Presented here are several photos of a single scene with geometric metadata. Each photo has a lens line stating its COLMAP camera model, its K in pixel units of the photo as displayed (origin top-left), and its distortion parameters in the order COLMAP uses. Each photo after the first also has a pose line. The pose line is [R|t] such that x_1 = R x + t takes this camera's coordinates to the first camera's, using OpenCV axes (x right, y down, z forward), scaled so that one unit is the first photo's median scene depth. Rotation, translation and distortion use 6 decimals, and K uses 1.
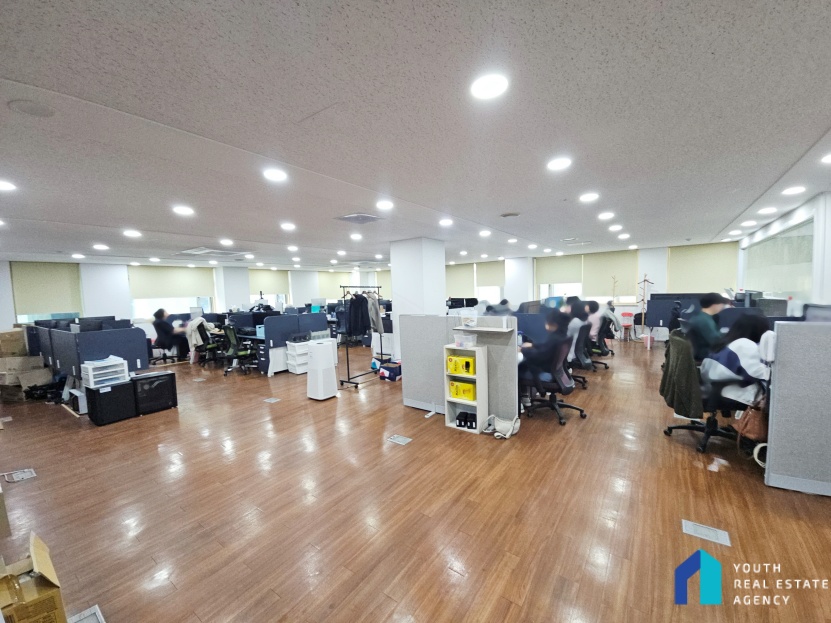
lens RADIAL K [[334.9, 0, 414.3], [0, 334.9, 313.3], [0, 0, 1]] dist [0.003807, -0.002415]
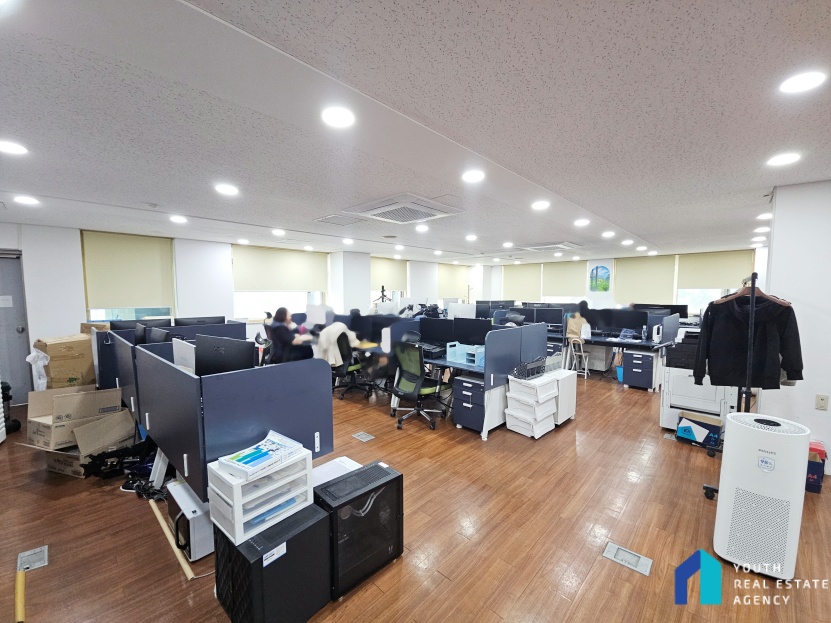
lens RADIAL K [[334.9, 0, 411.0], [0, 334.9, 313.2], [0, 0, 1]] dist [0.003807, -0.002415]
pose [[0.990977, 0.038371, -0.128423, -0.544800], [-0.038748, 0.999249, -0.000438, -0.014045], [0.128309, 0.005410, 0.991719, 0.492527]]
